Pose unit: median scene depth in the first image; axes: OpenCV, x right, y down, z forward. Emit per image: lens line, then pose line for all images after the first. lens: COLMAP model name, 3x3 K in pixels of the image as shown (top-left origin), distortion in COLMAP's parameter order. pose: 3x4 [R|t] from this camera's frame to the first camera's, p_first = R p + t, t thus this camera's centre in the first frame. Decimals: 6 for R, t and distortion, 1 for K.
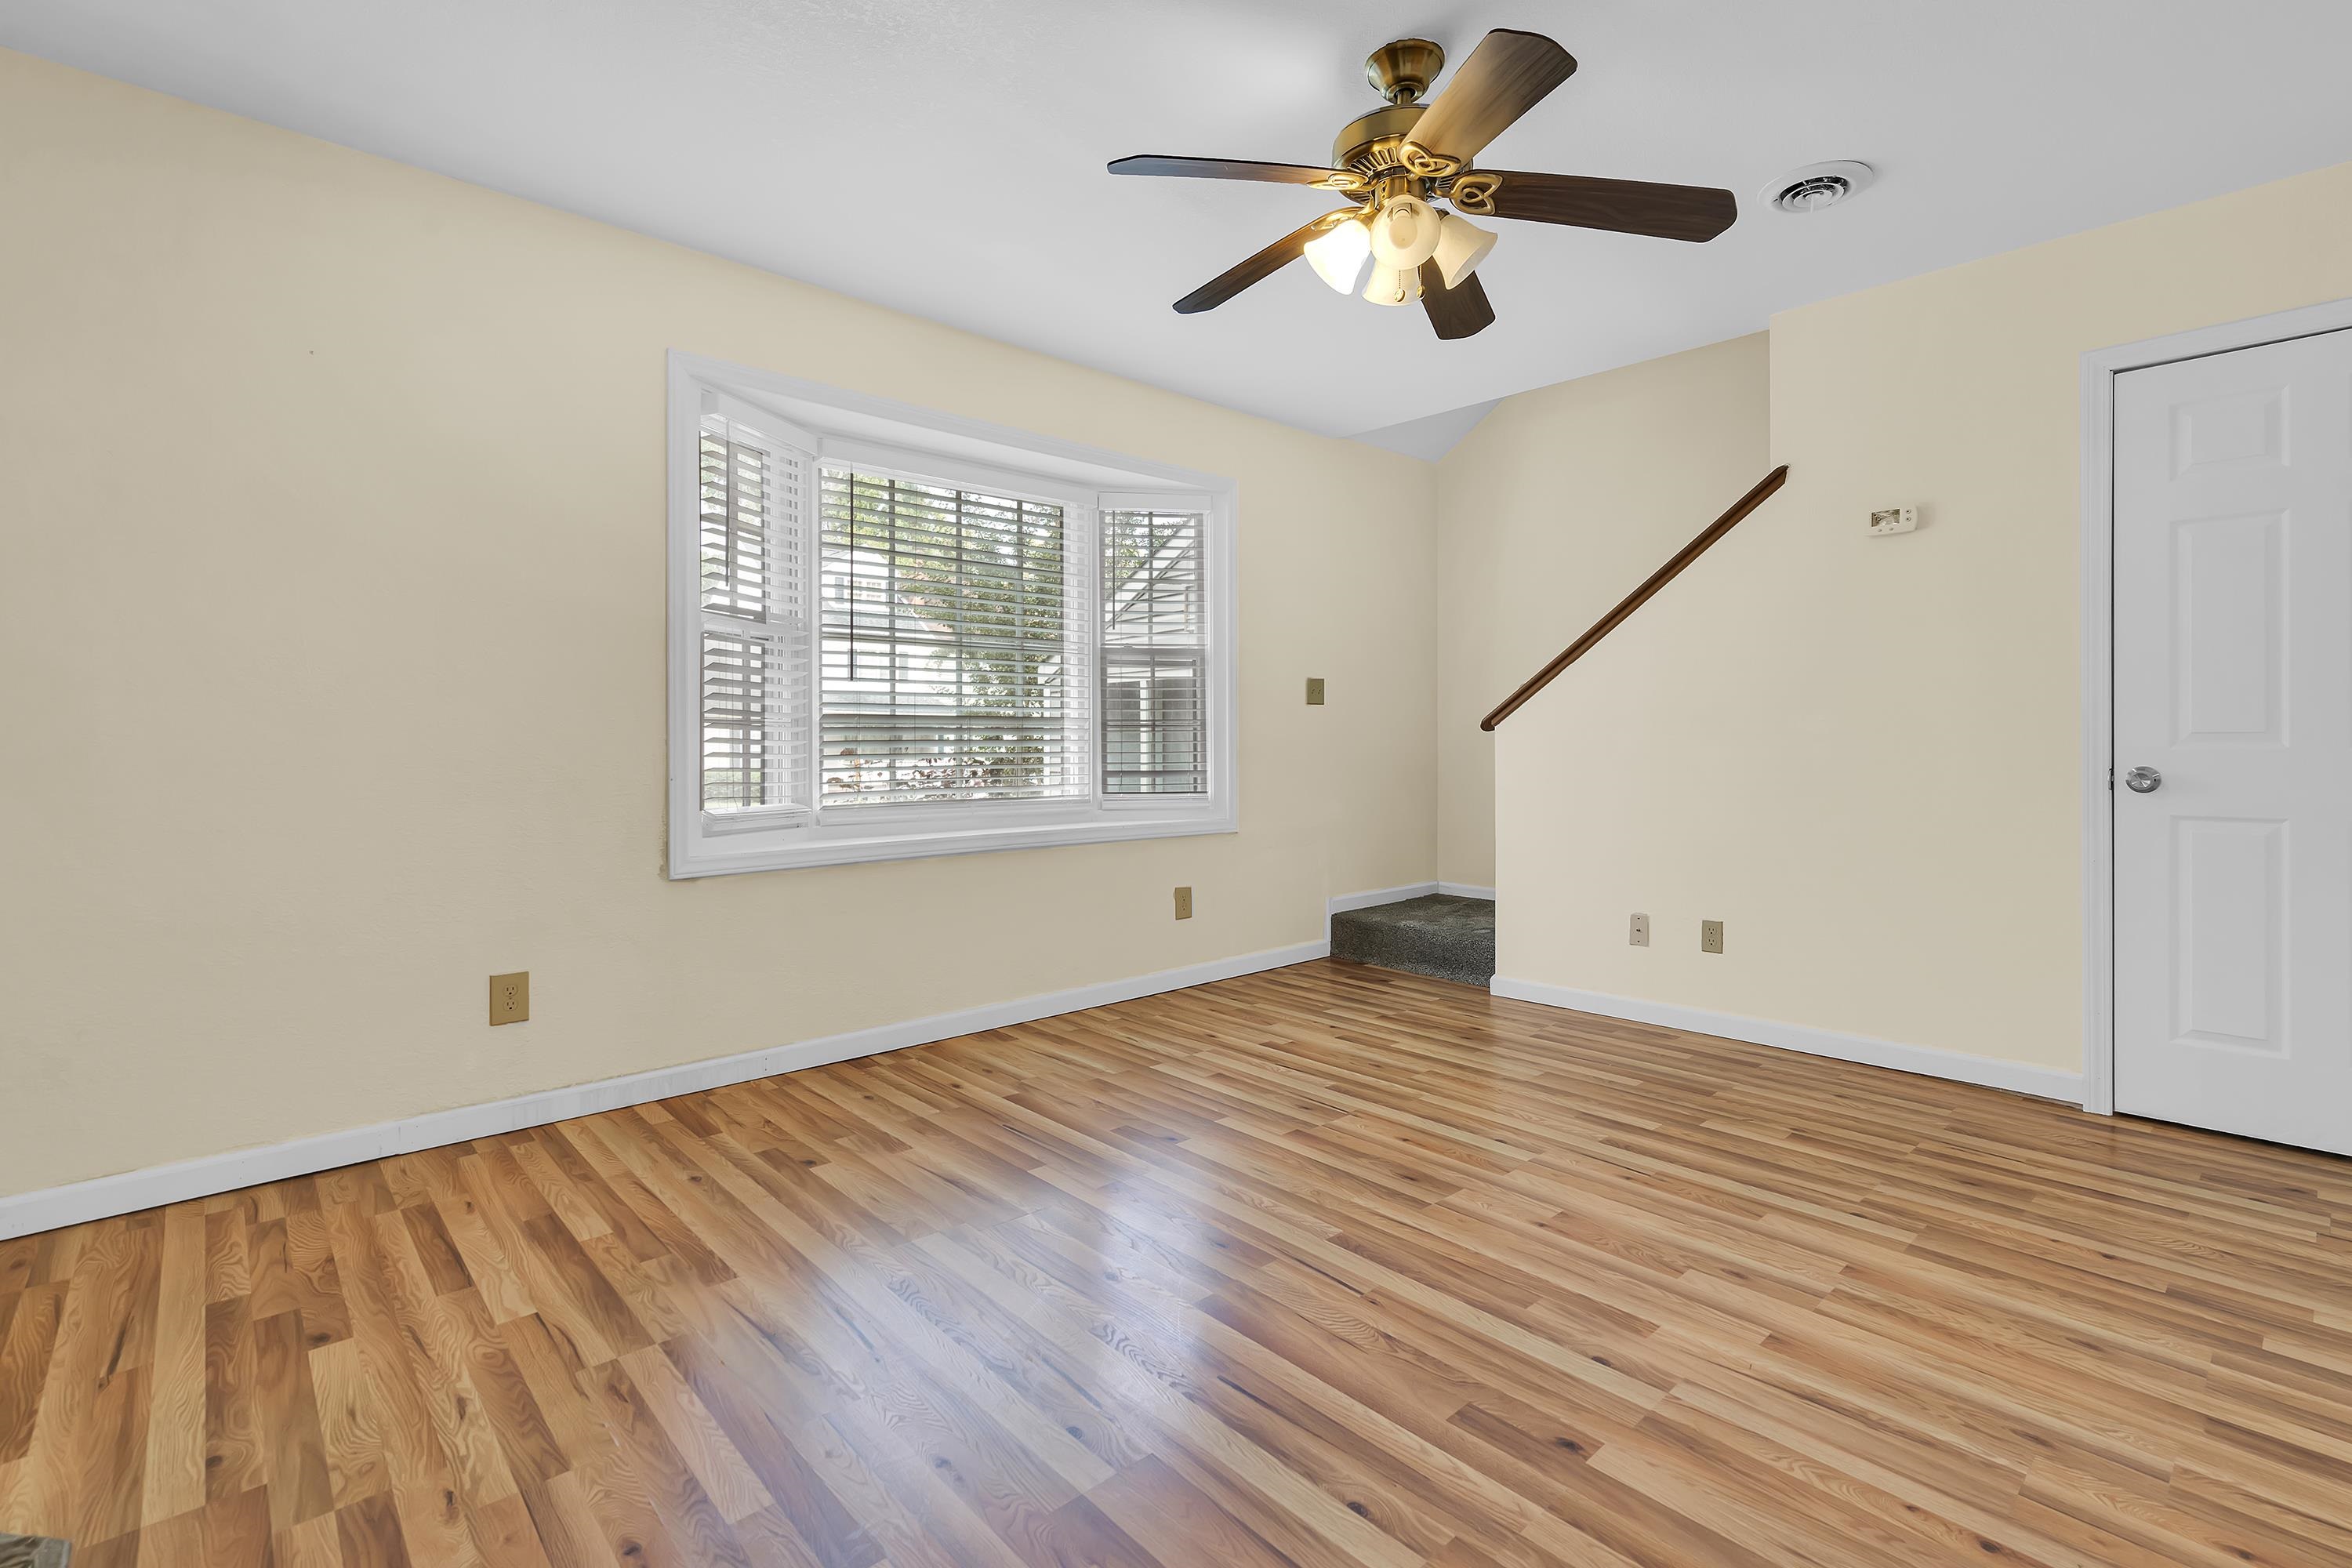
lens RADIAL K [[1062.9, 0, 1176.7], [0, 1062.9, 768.2], [0, 0, 1]] dist [0.002945, 0.000468]
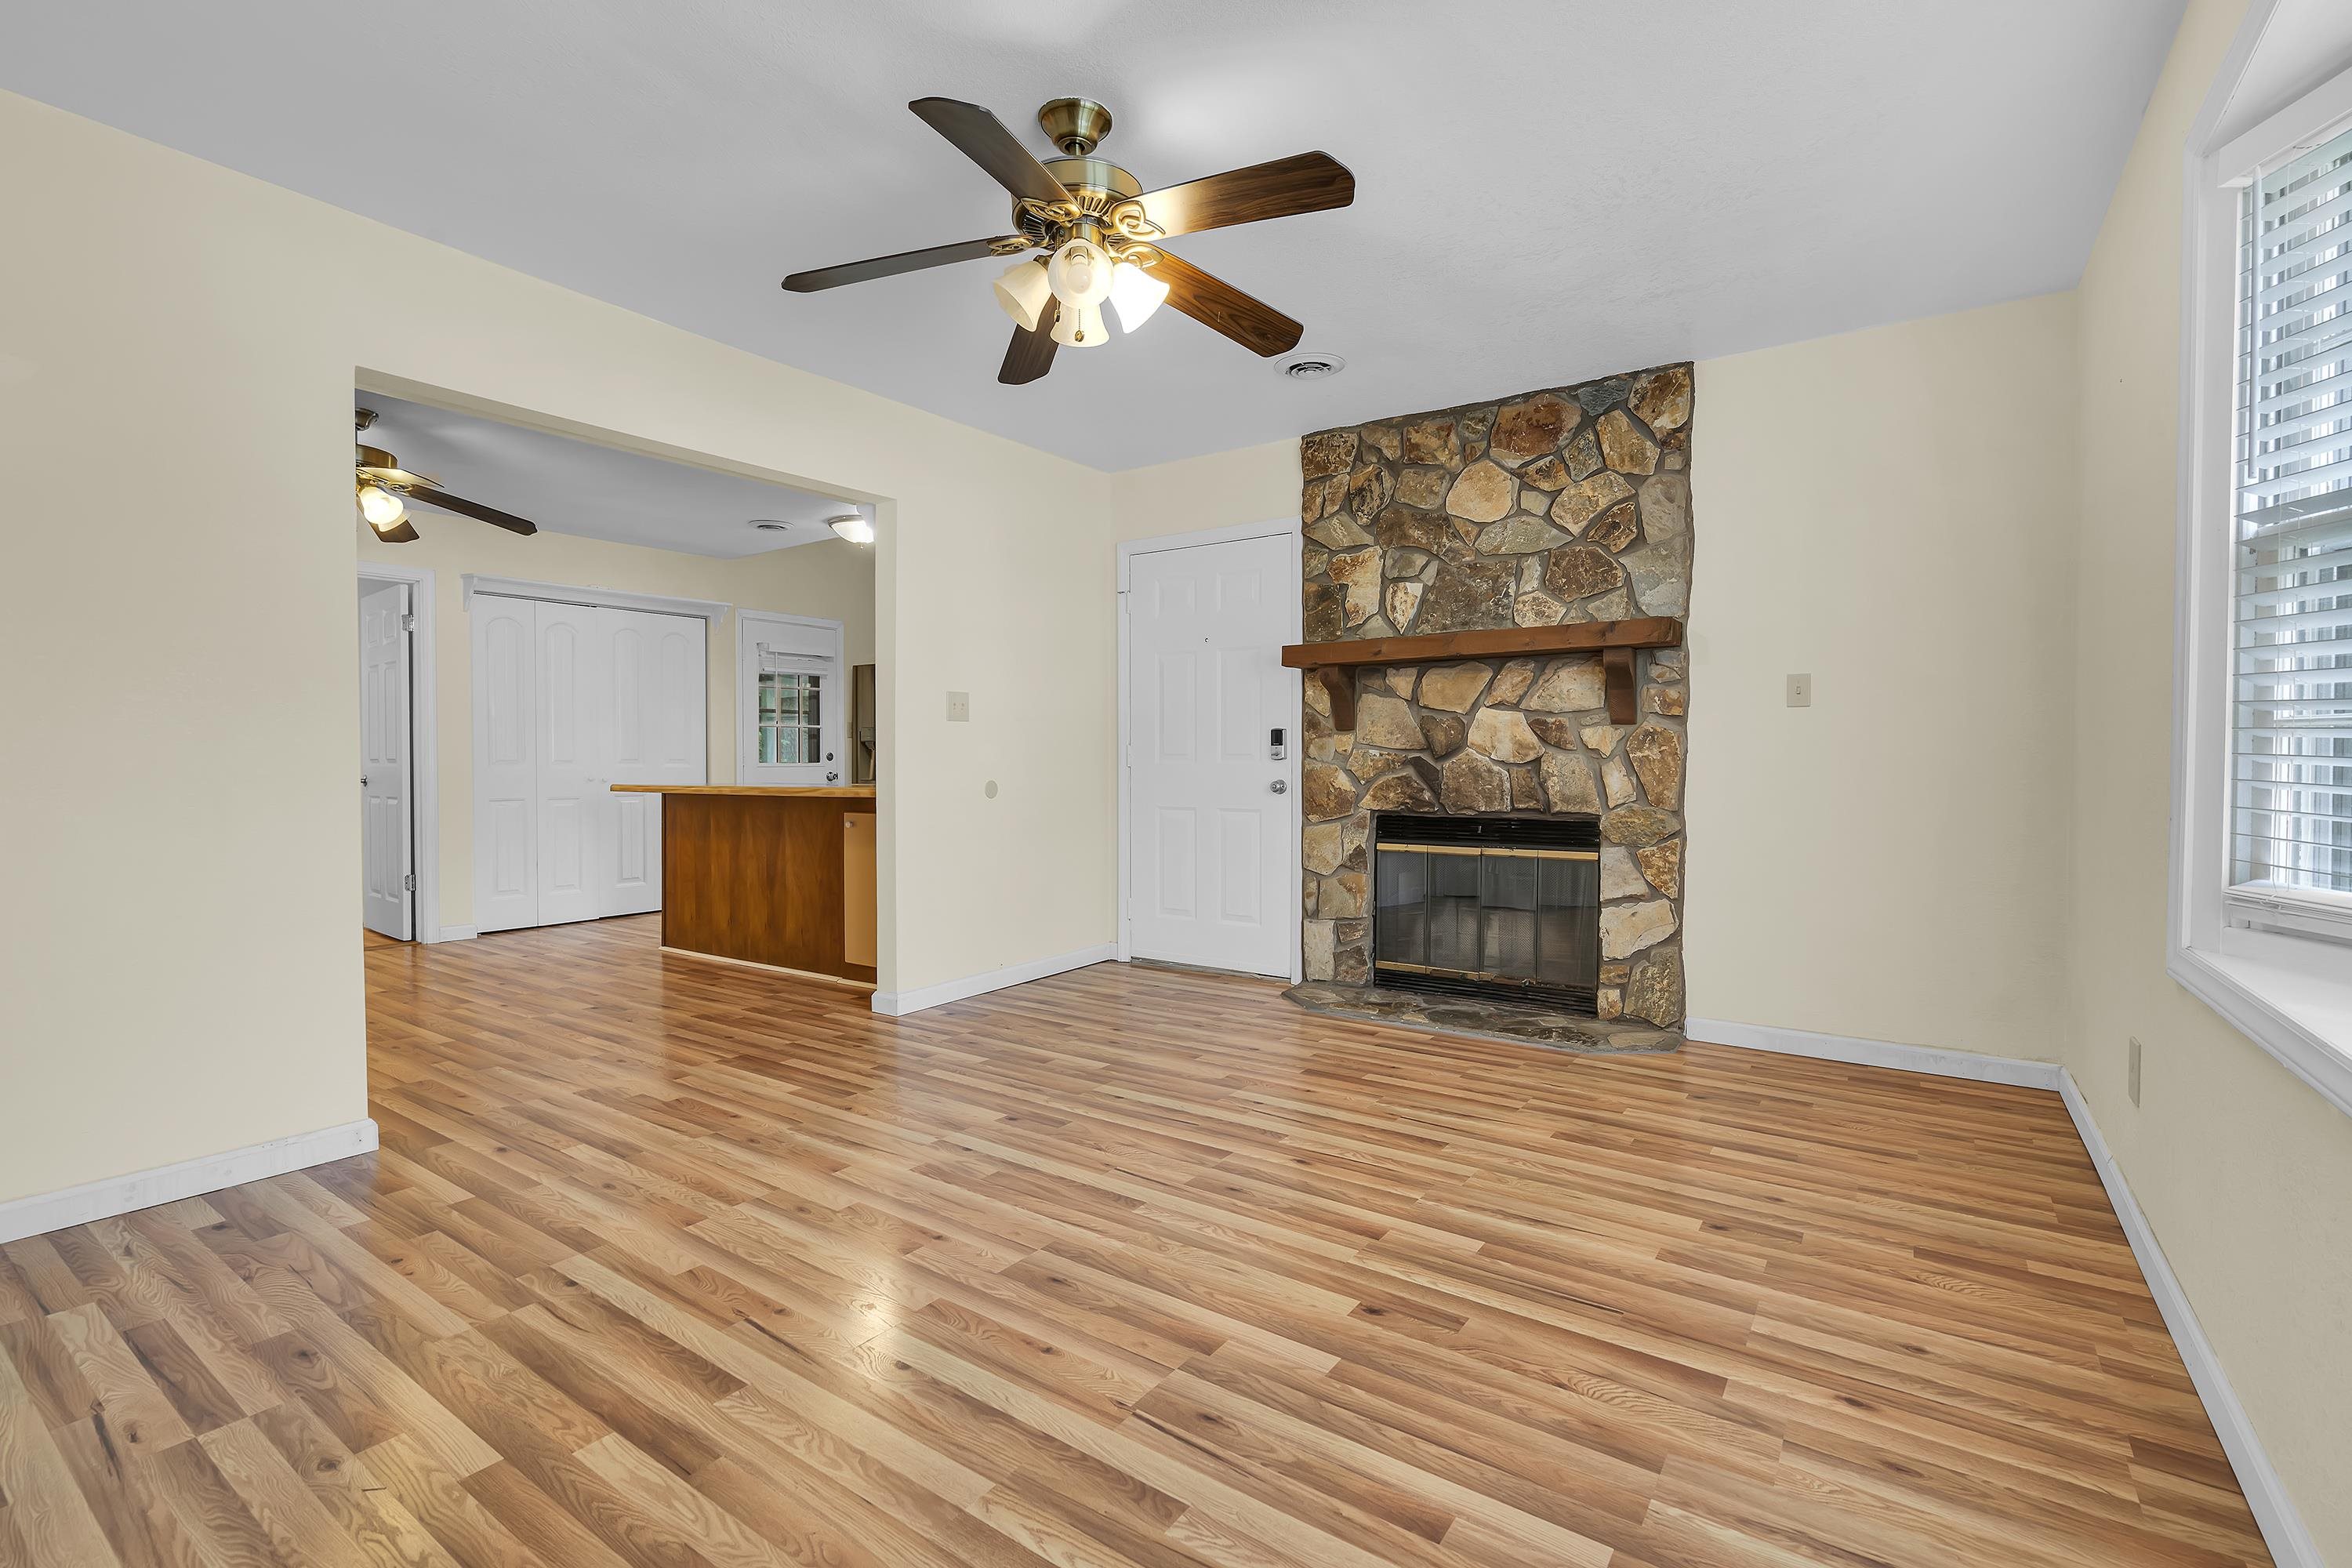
lens RADIAL K [[1062.9, 0, 1172.7], [0, 1062.9, 777.2], [0, 0, 1]] dist [0.002945, 0.000468]
pose [[-0.976679, 0.003052, -0.214681, 0.326540], [-0.006390, 0.999043, 0.043274, -0.050539], [0.214608, 0.043637, -0.975725, 1.926412]]
